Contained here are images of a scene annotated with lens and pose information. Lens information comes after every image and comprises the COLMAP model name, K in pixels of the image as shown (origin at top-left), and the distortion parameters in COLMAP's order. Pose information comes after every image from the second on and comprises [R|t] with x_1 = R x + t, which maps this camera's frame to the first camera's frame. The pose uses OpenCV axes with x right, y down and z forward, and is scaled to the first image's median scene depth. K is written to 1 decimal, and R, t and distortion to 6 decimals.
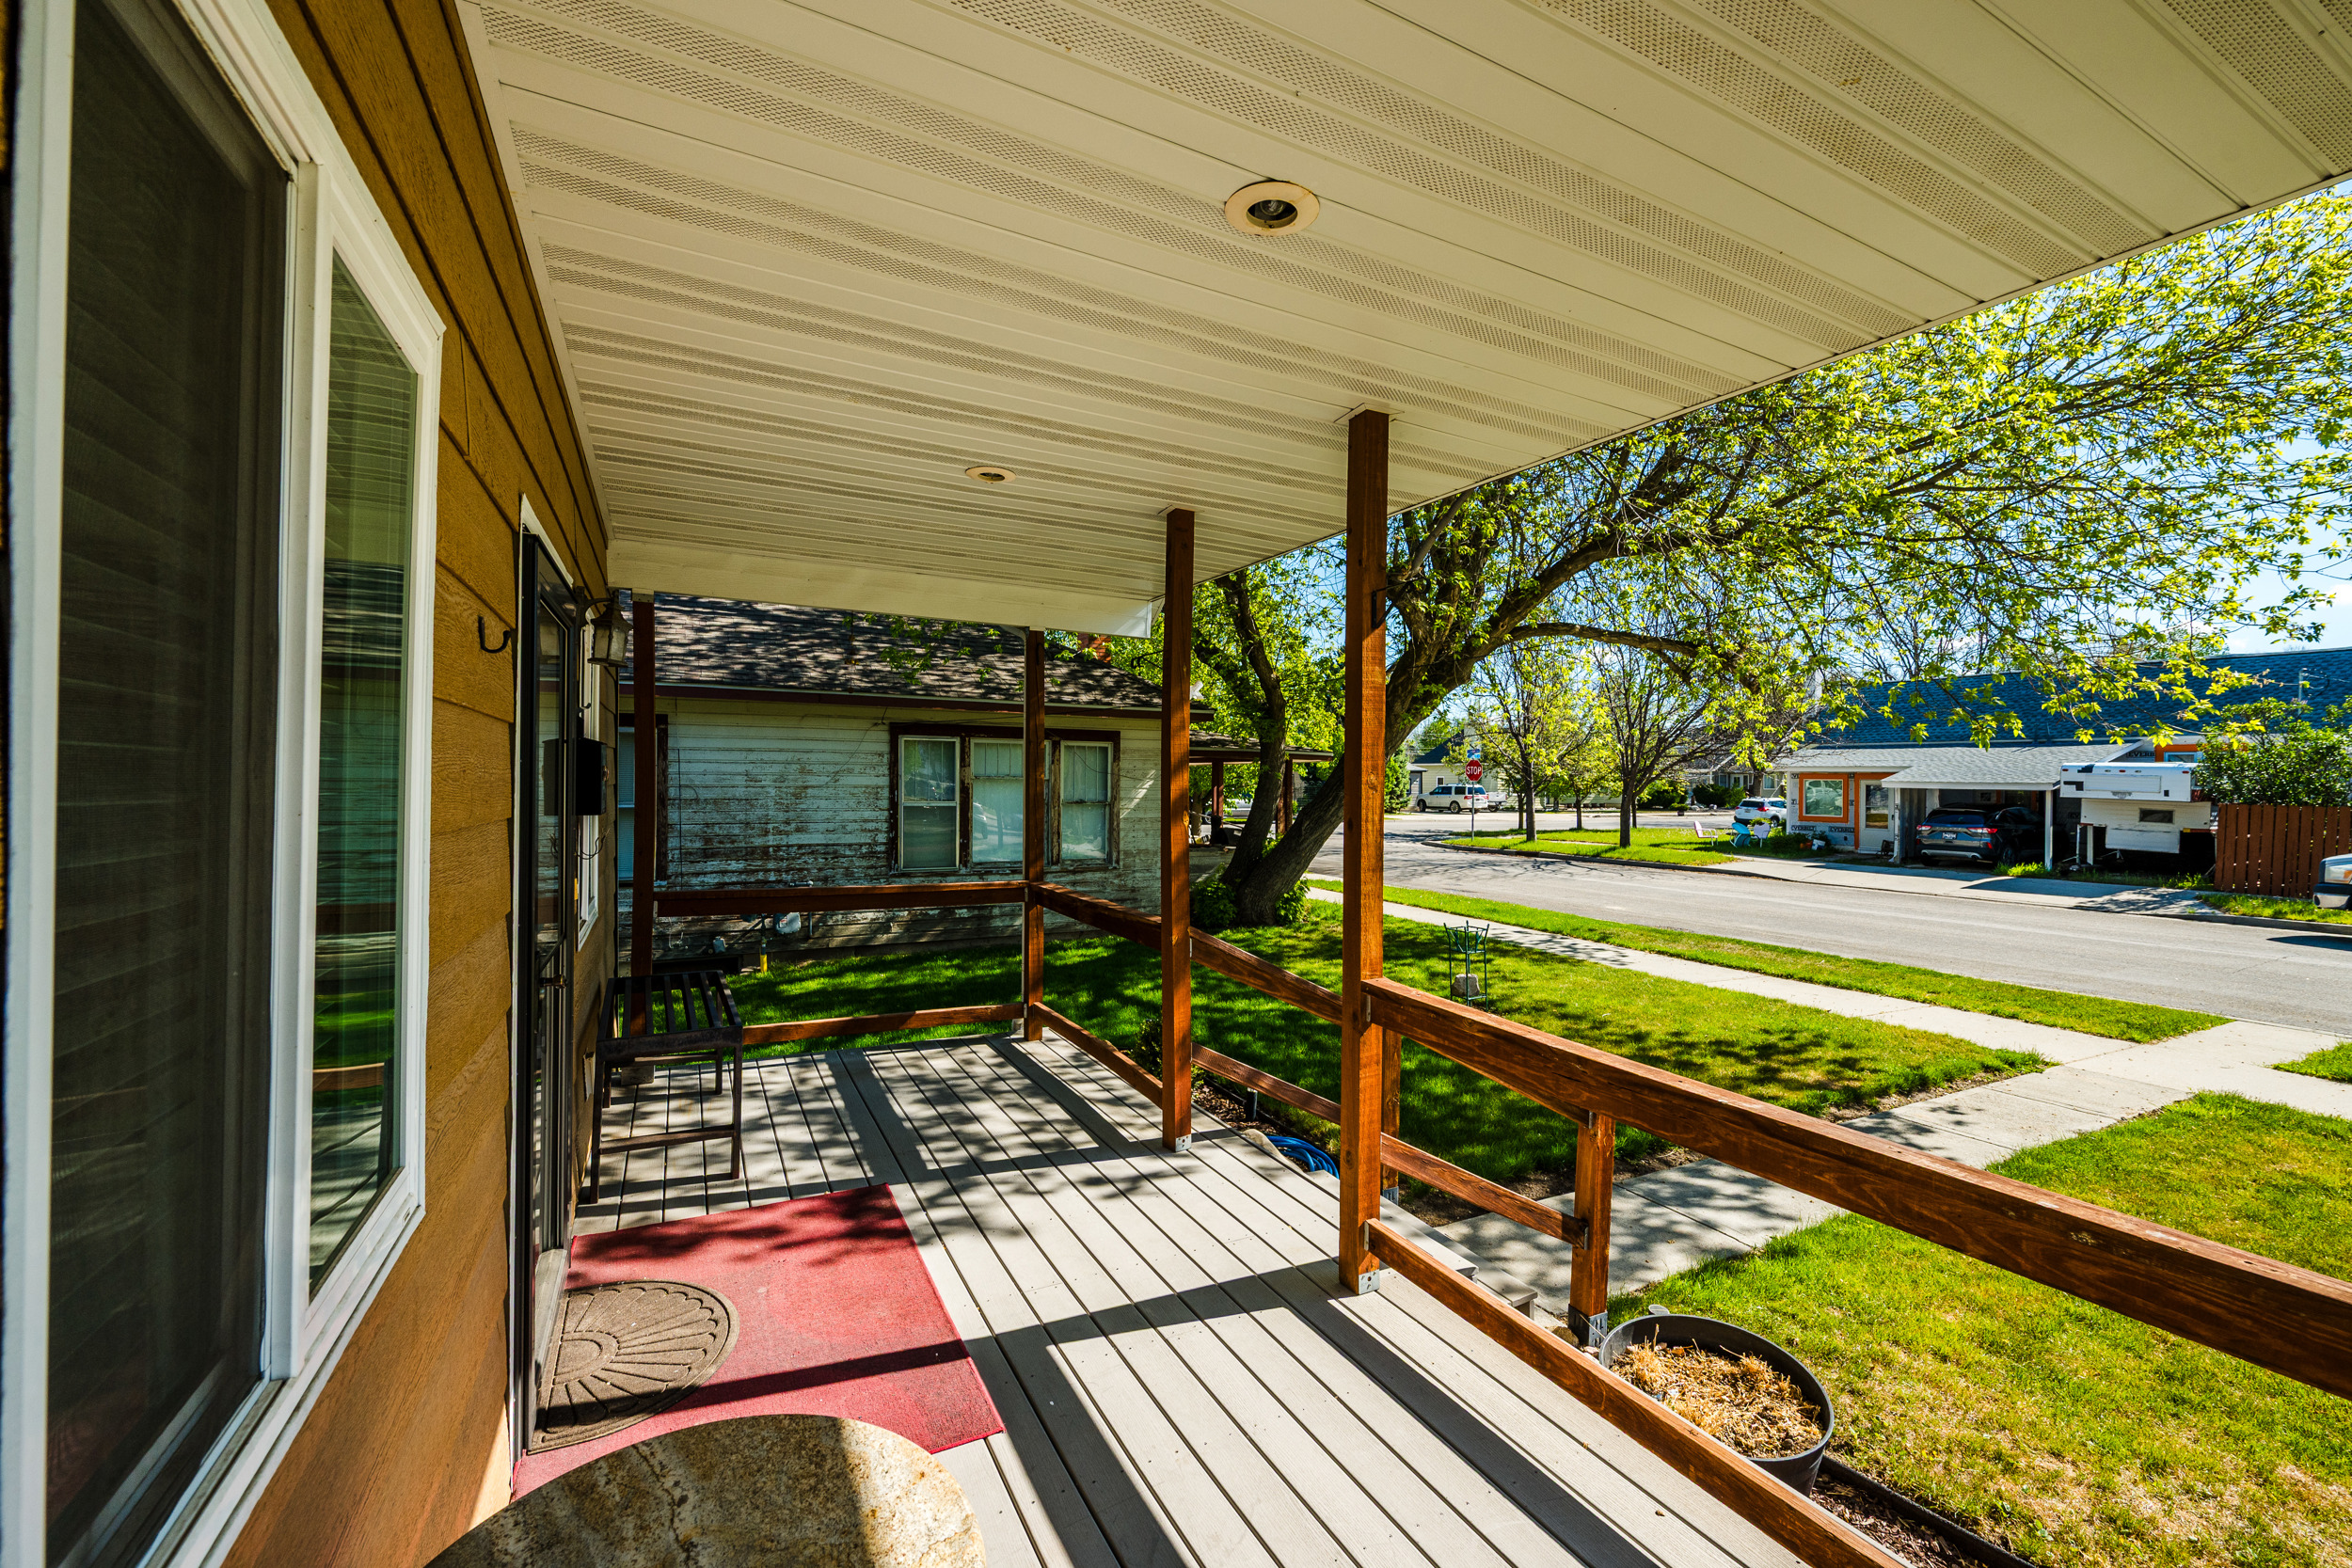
lens RADIAL K [[976.0, 0, 1177.0], [0, 976.0, 771.9], [0, 0, 1]] dist [-0.002447, -0.000724]
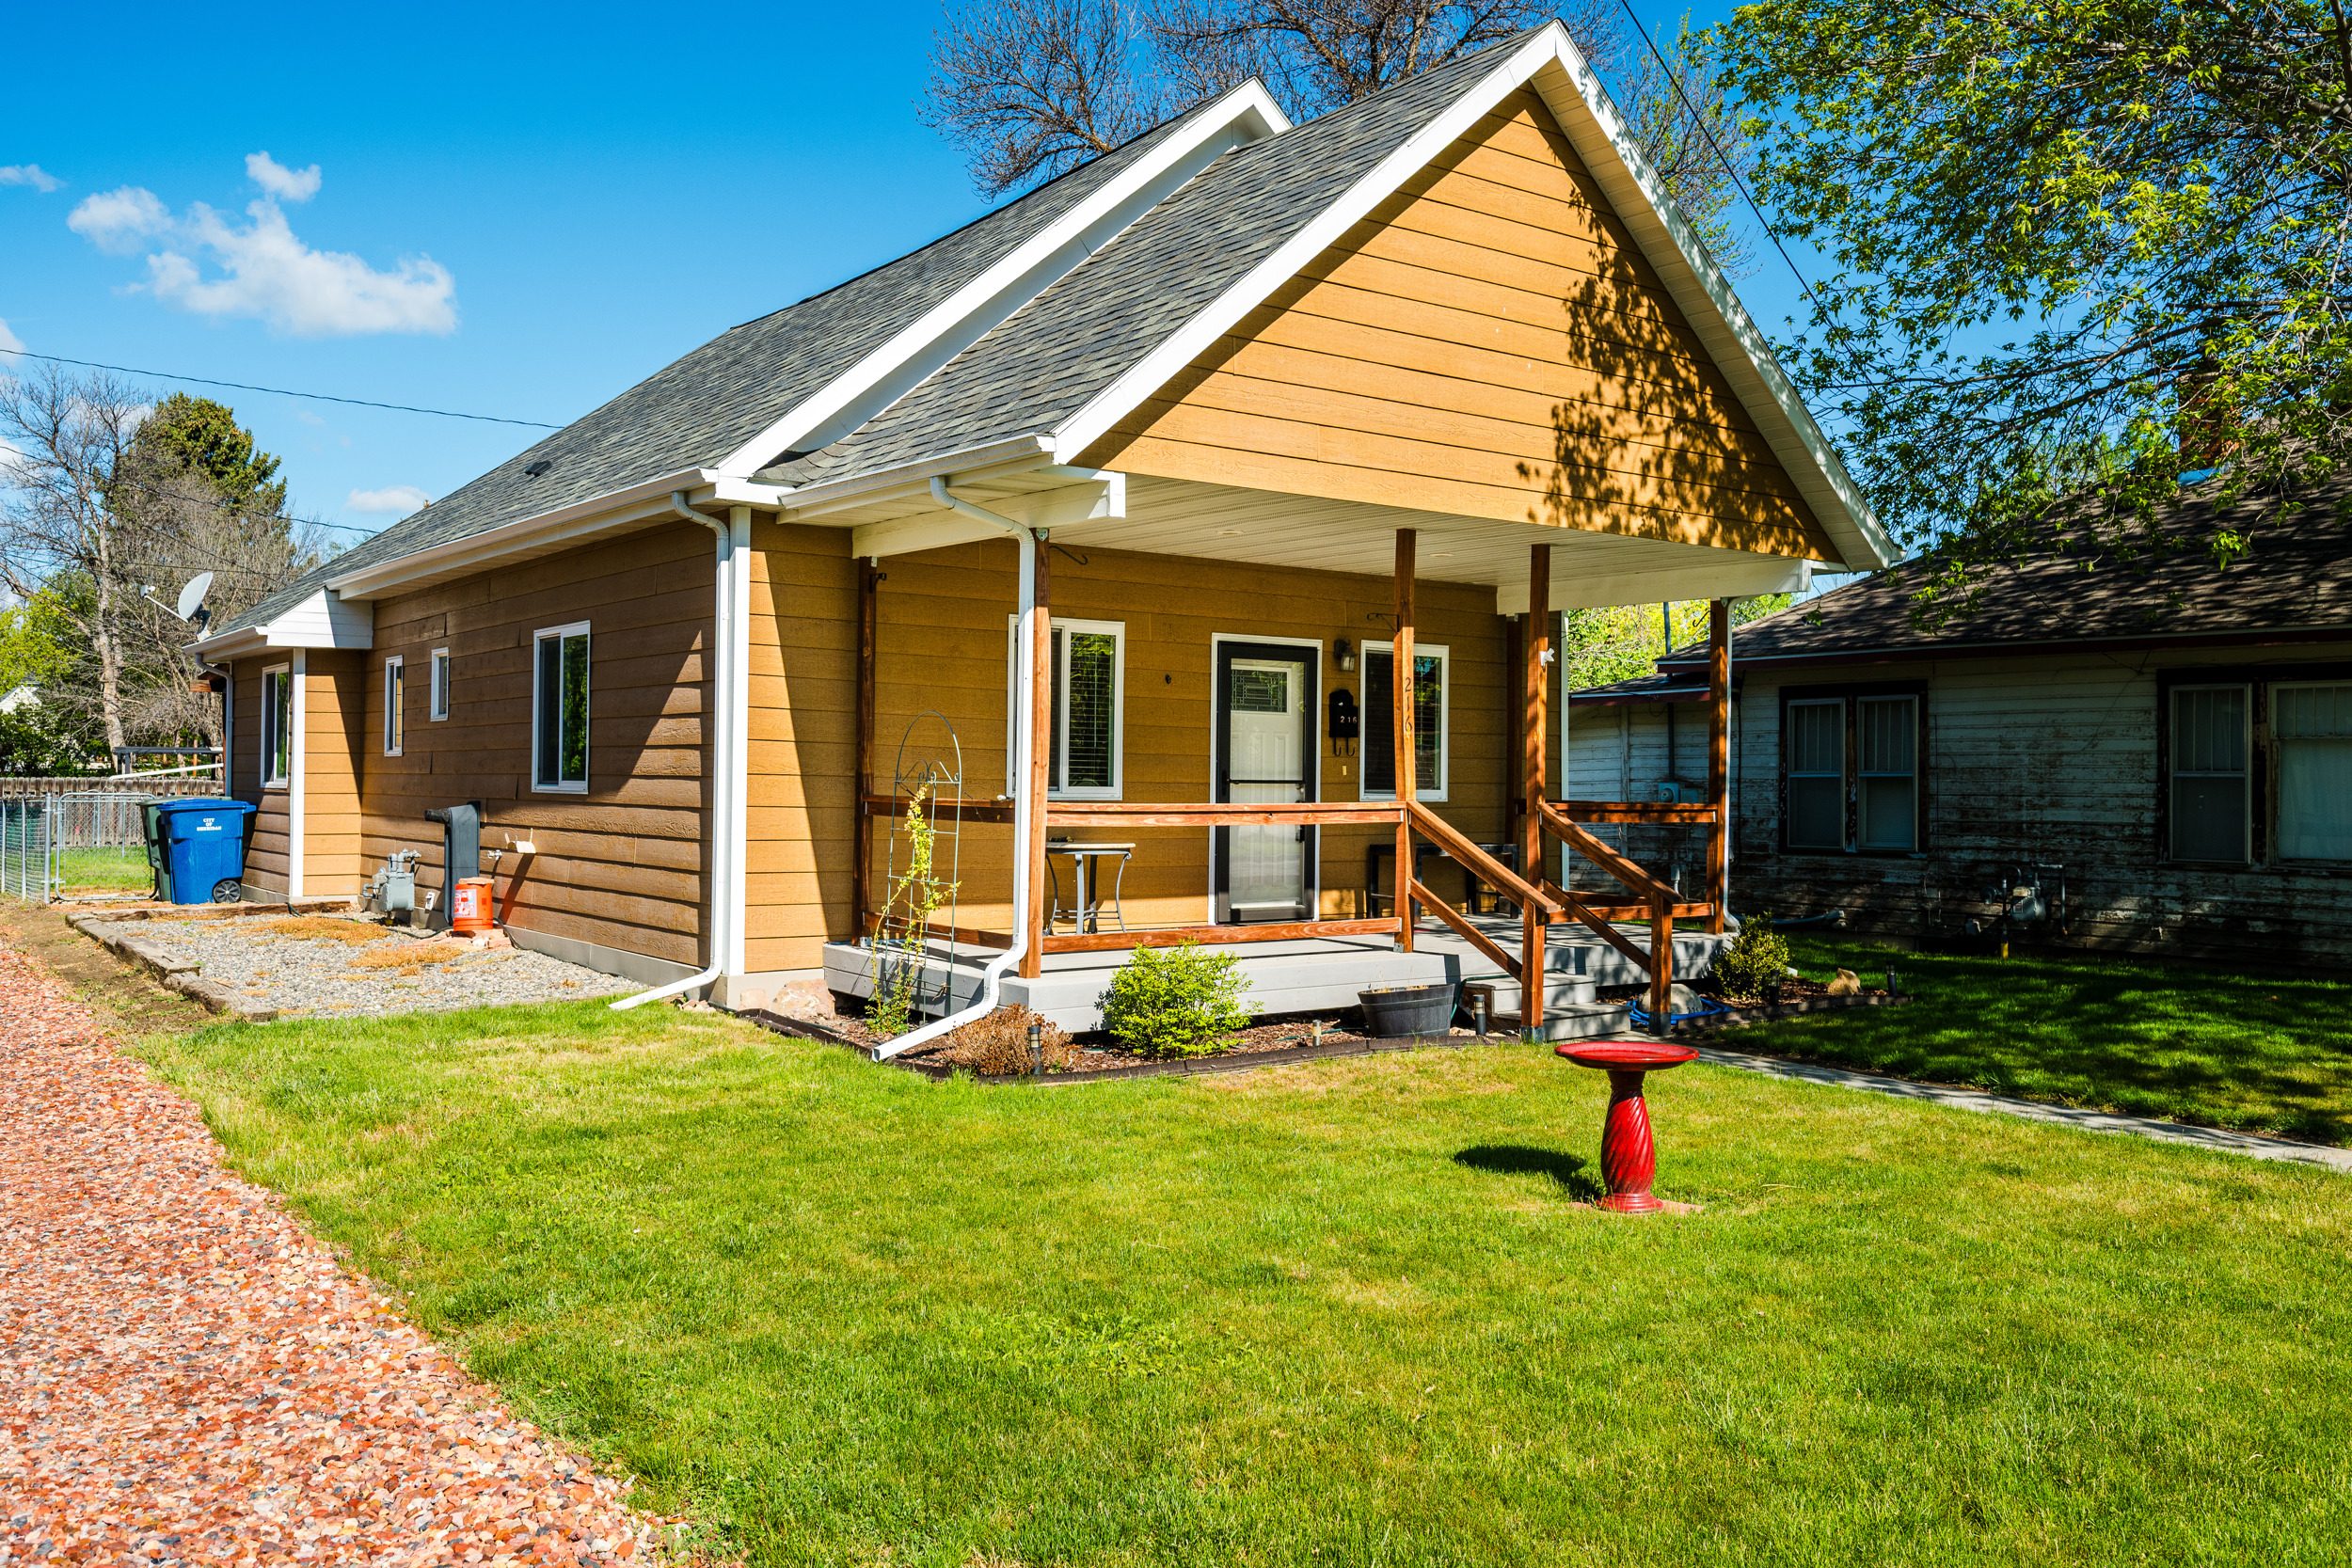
lens RADIAL K [[1886.8, 0, 1176.0], [0, 1886.8, 784.0], [0, 0, 1]] dist [-0.007521, -0.005724]
pose [[0.150712, -0.008409, -0.988542, 1.116912], [-0.002176, 0.999959, -0.008838, 0.058076], [0.988575, 0.003483, 0.150687, -0.001124]]
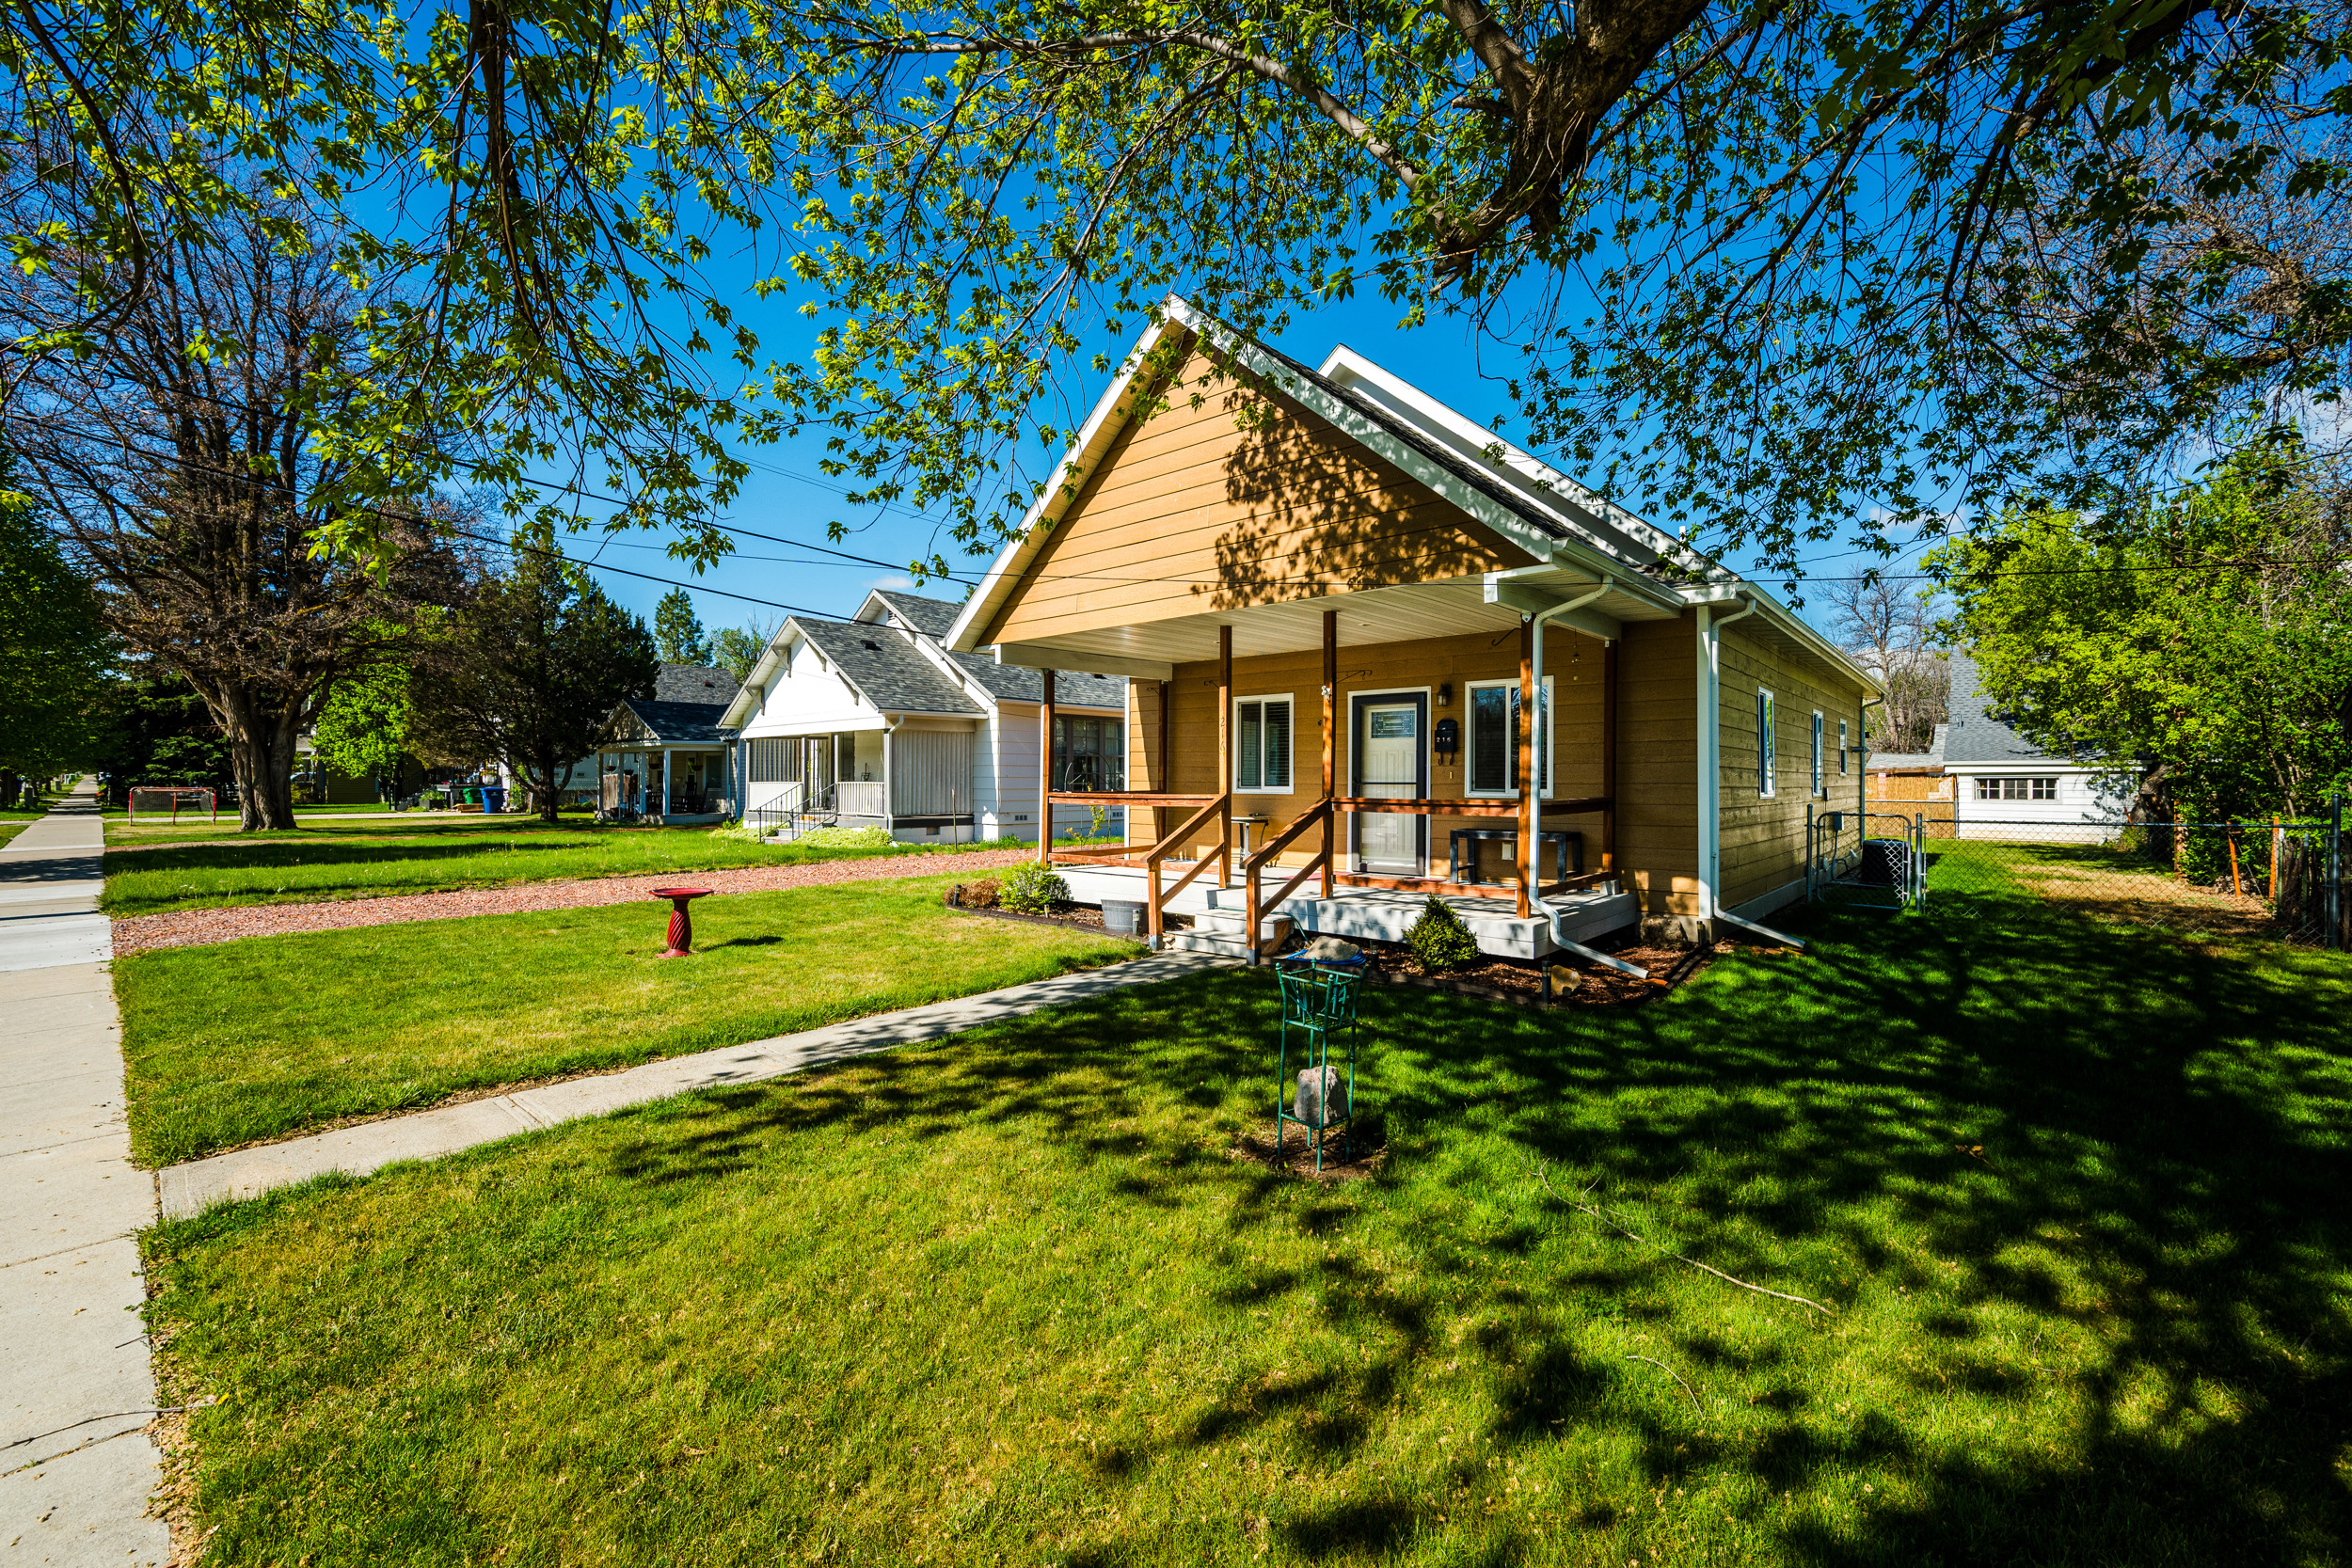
lens RADIAL K [[976.0, 0, 1177.0], [0, 976.0, 771.9], [0, 0, 1]] dist [-0.002447, -0.000724]
pose [[-0.933416, -0.013579, -0.358540, 0.426966], [-0.008657, 0.999845, -0.015330, 0.050165], [0.358693, -0.011206, -0.933388, 1.127647]]
